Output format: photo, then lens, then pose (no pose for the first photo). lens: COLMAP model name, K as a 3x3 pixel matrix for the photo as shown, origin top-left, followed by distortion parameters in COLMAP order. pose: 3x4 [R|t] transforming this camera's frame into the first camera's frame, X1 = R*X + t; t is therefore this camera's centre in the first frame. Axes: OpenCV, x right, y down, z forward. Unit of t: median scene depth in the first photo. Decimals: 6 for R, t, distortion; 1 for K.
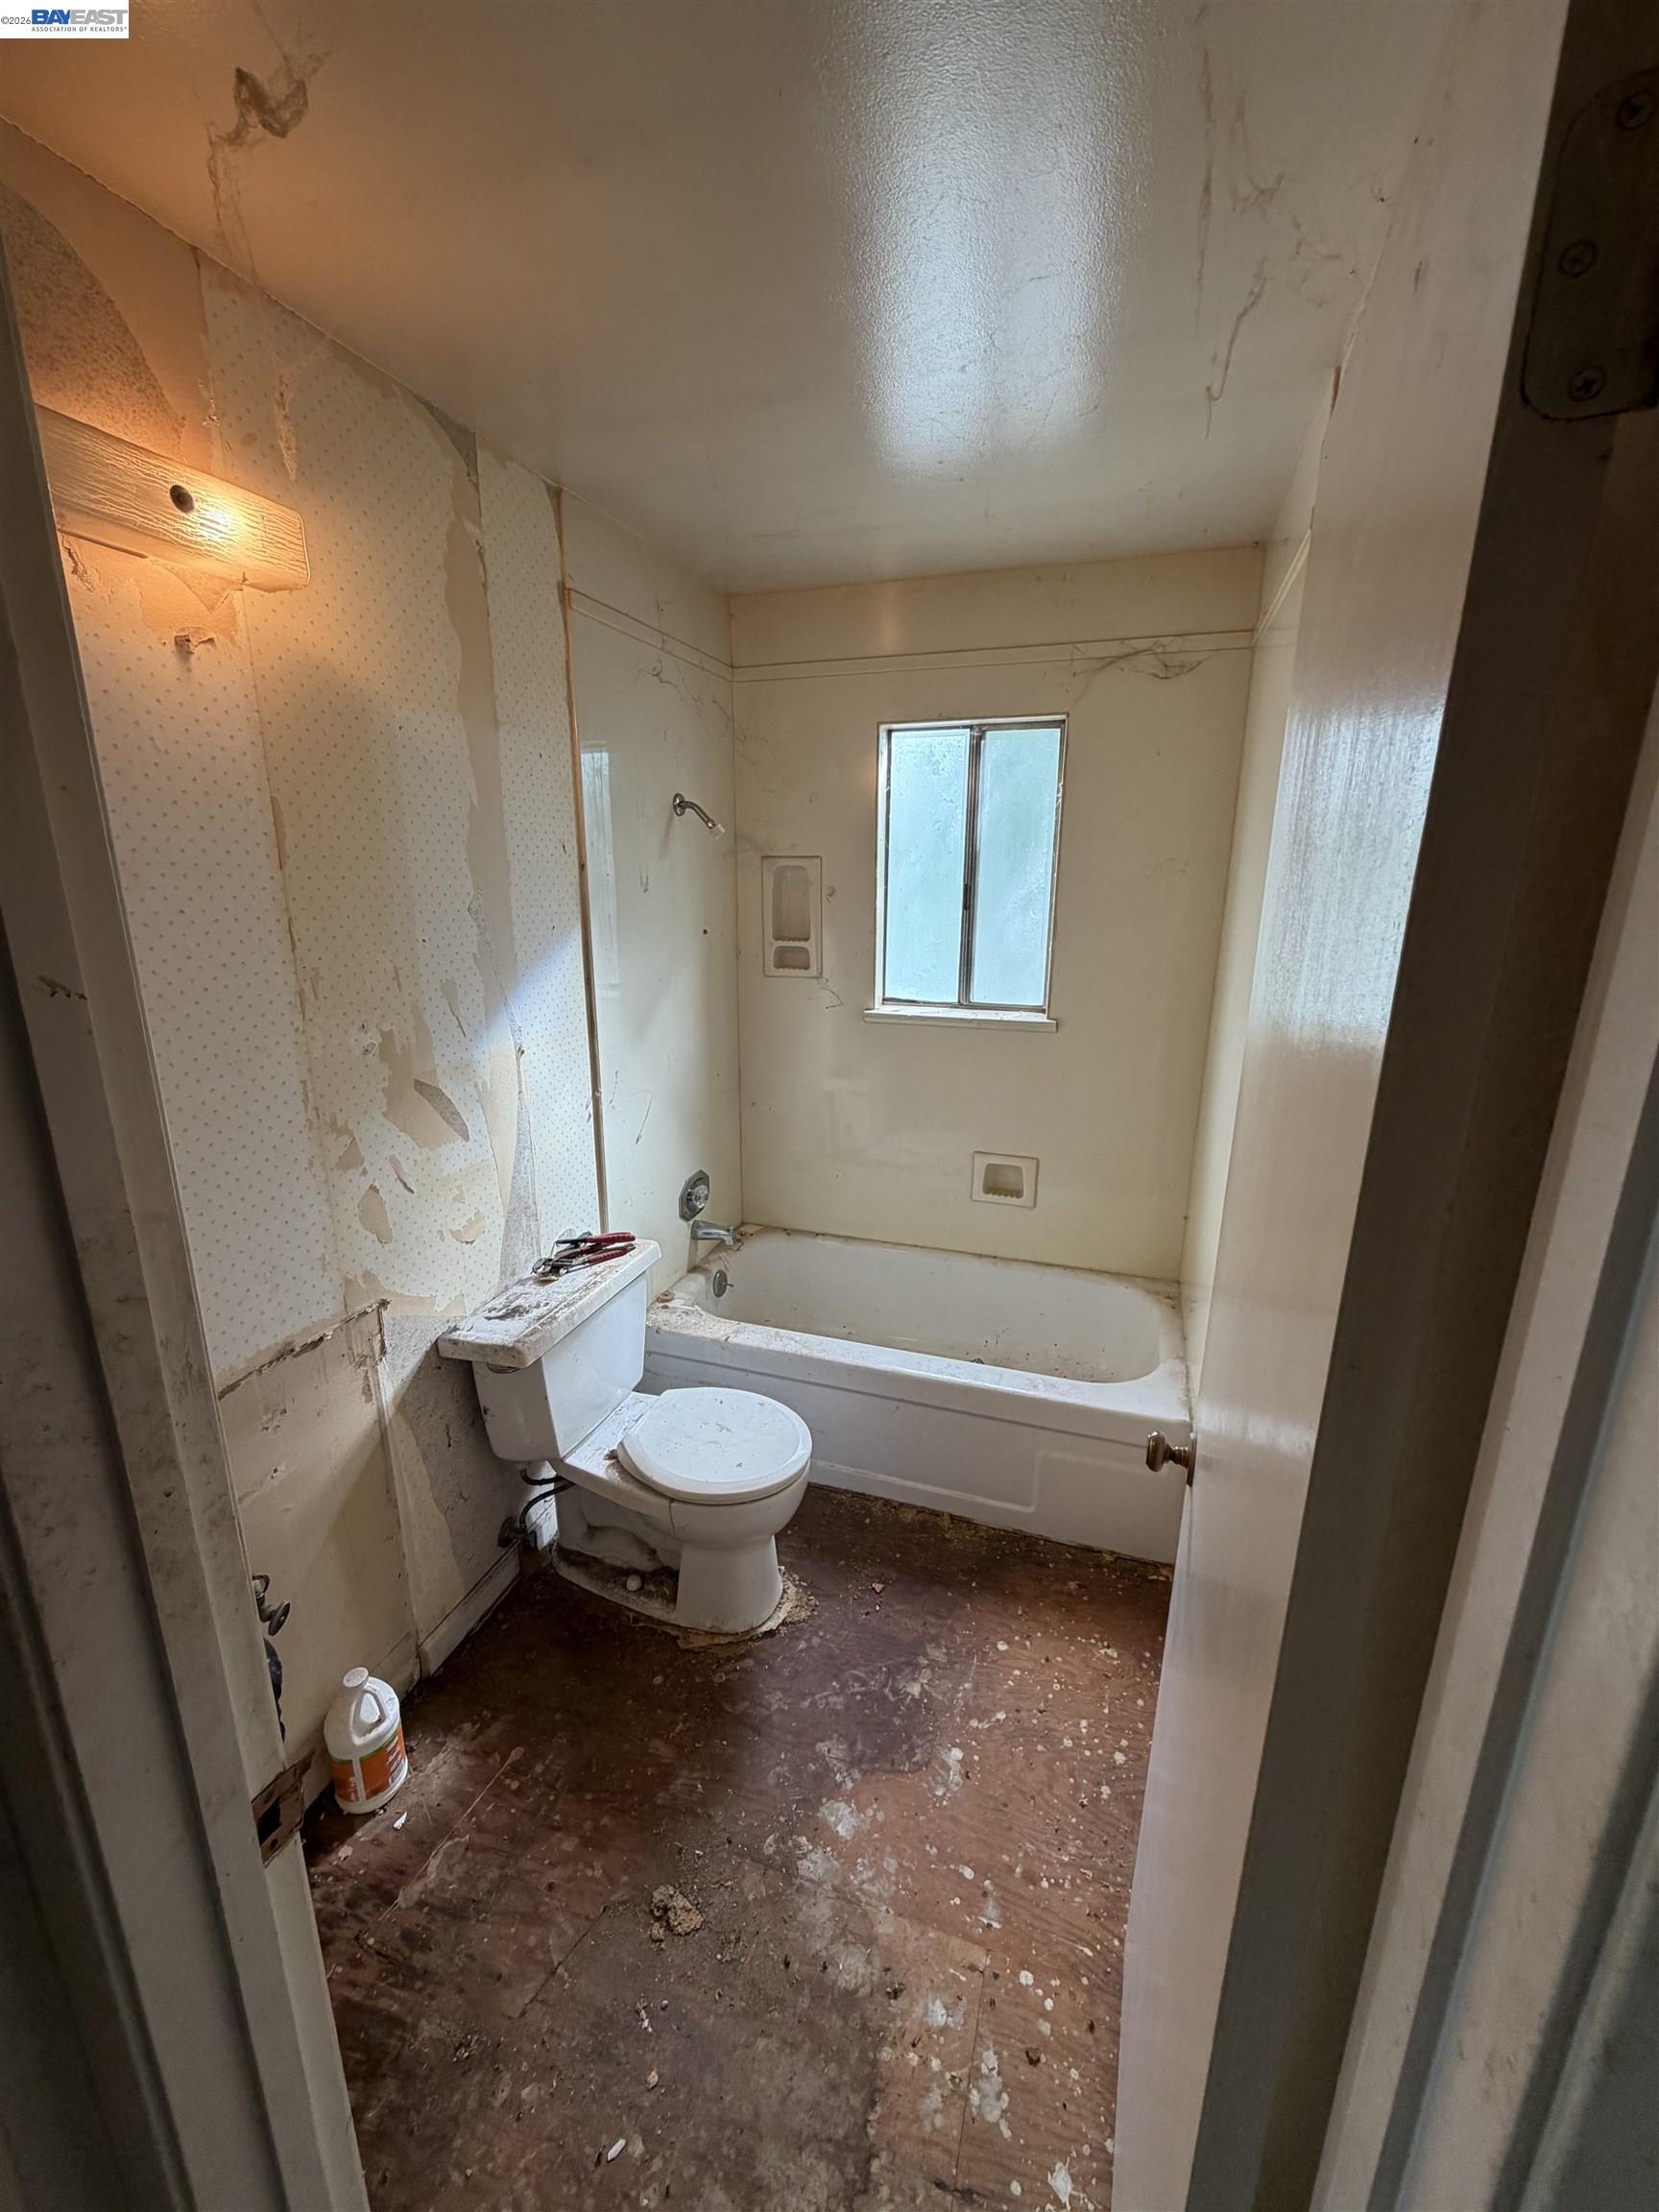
lens RADIAL K [[879.0, 0, 827.9], [0, 879.0, 1104.4], [0, 0, 1]] dist [-0.000448, 0.000475]
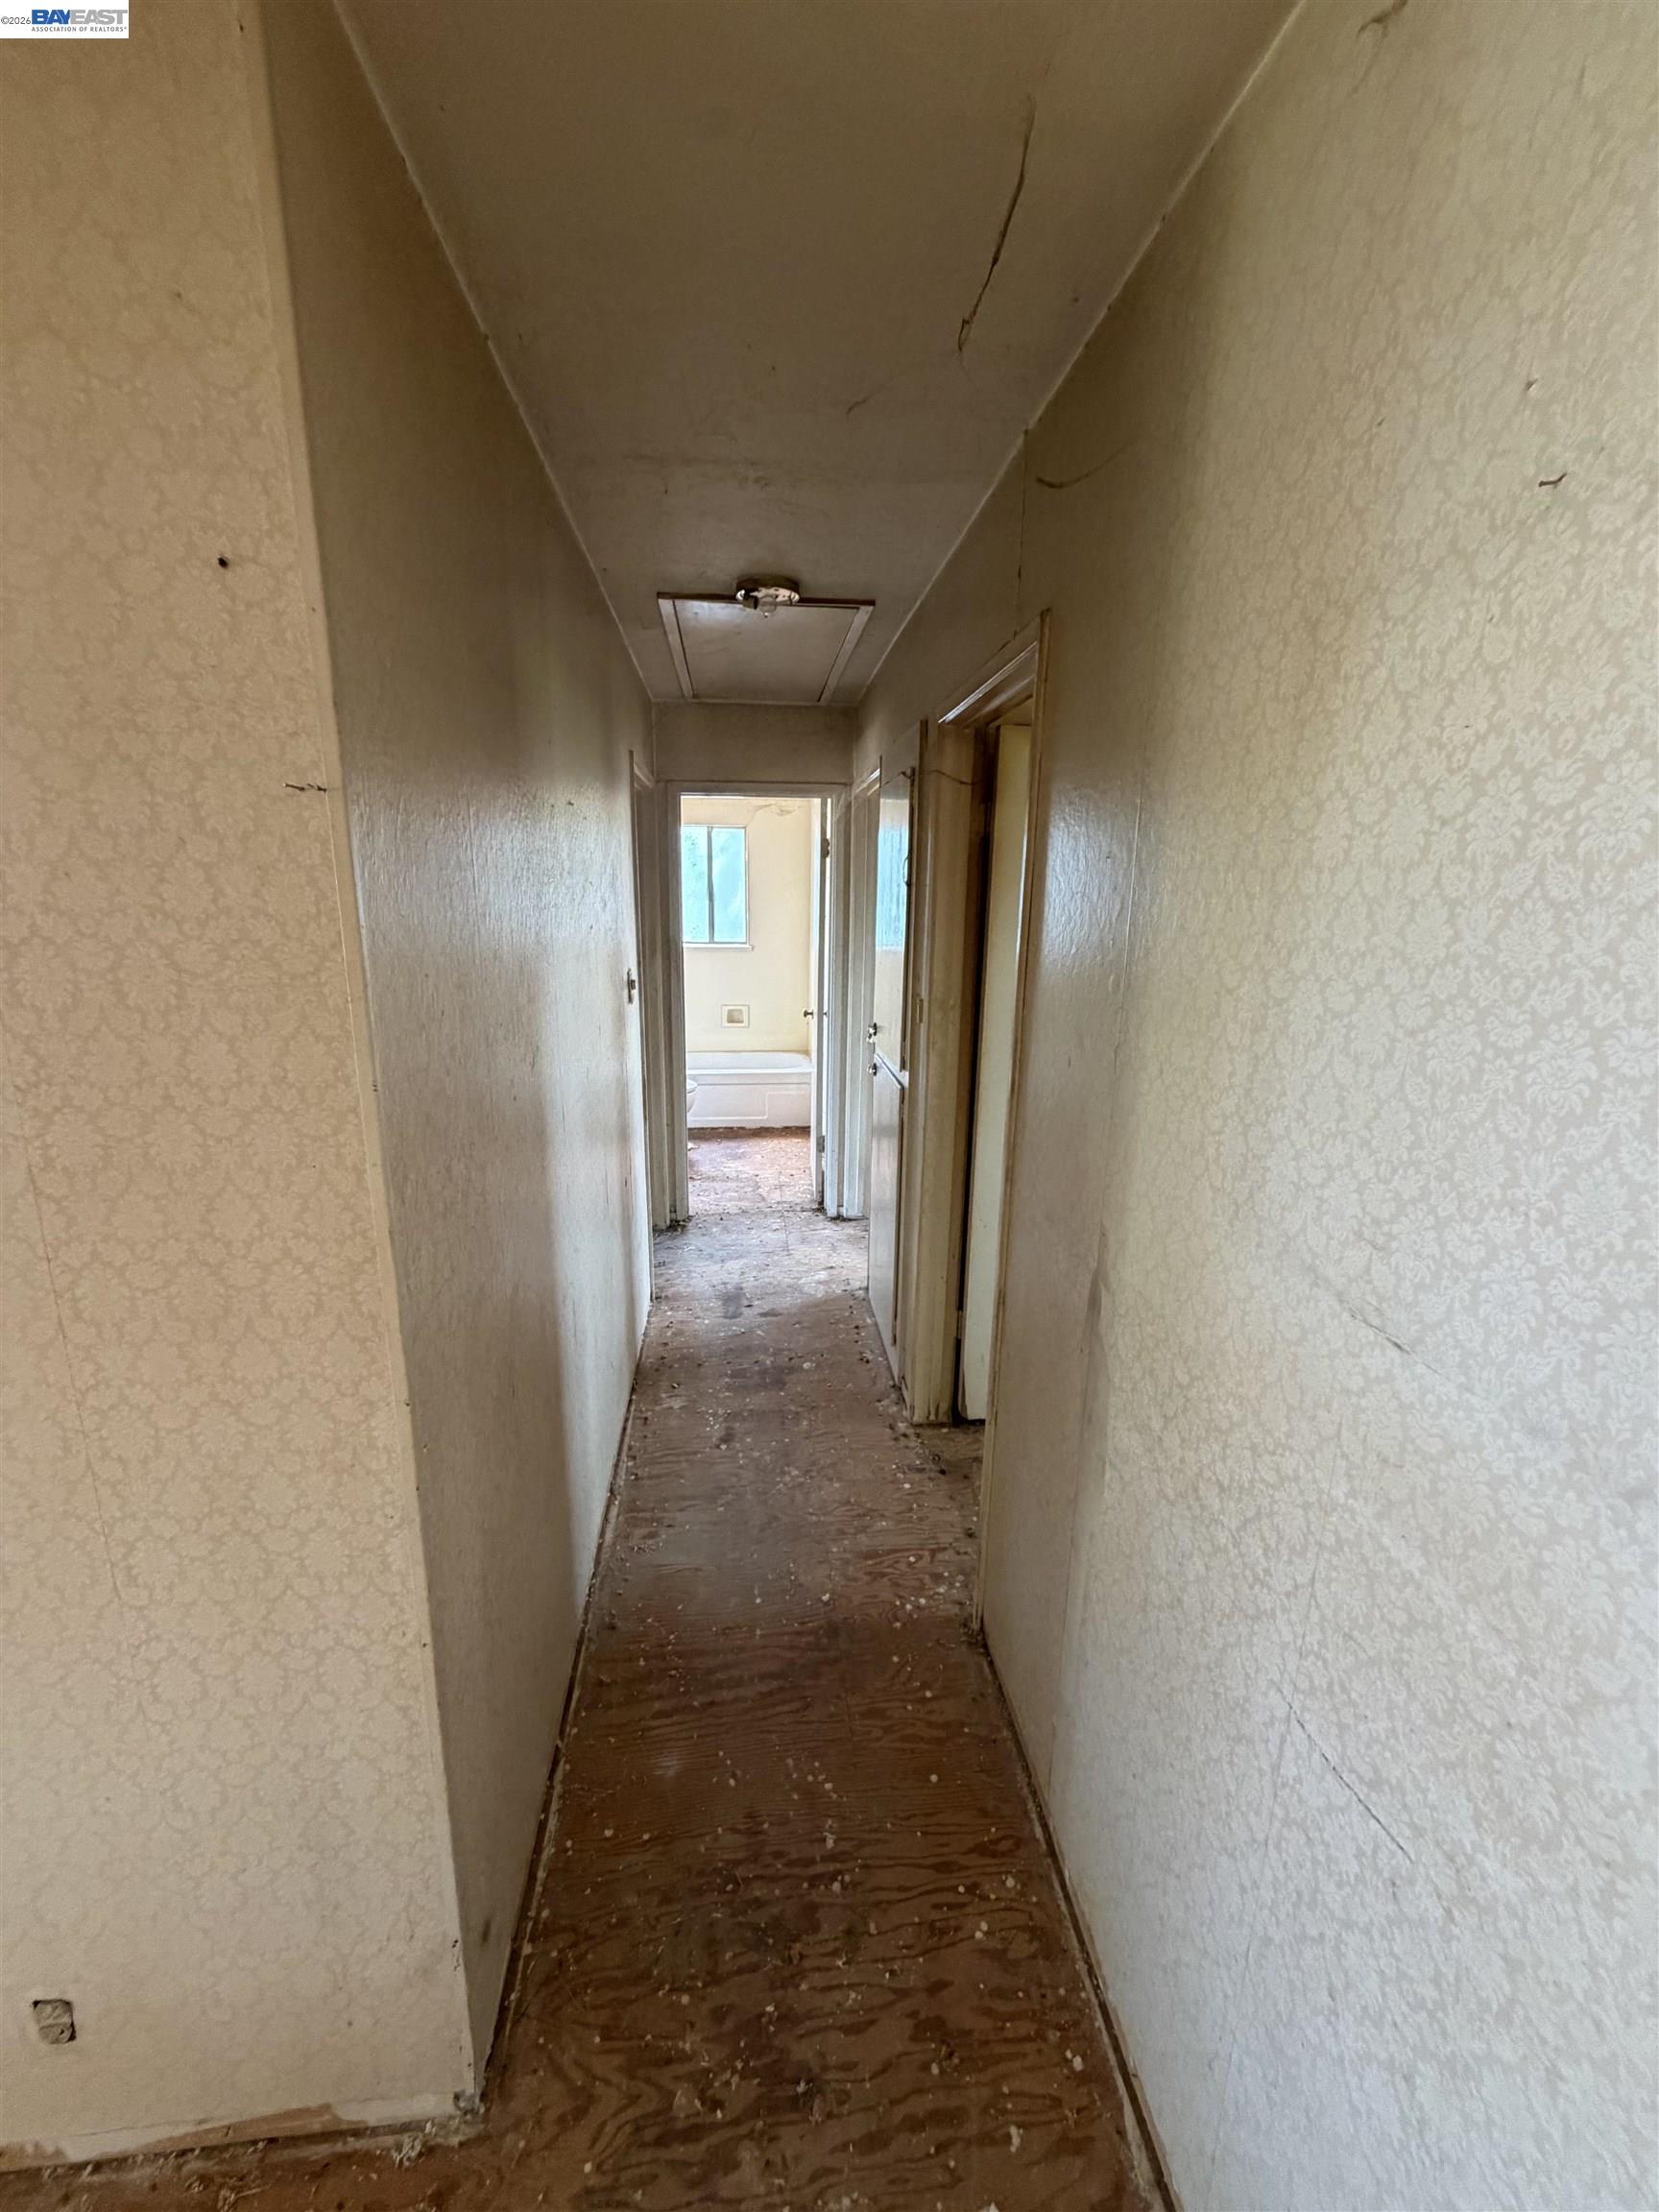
lens RADIAL K [[879.0, 0, 828.4], [0, 879.0, 1104.6], [0, 0, 1]] dist [-0.000448, 0.000475]
pose [[0.908217, -0.101424, 0.406024, -0.699696], [0.106552, 0.994257, 0.010022, 0.404844], [-0.404708, 0.034161, 0.913808, -1.593521]]
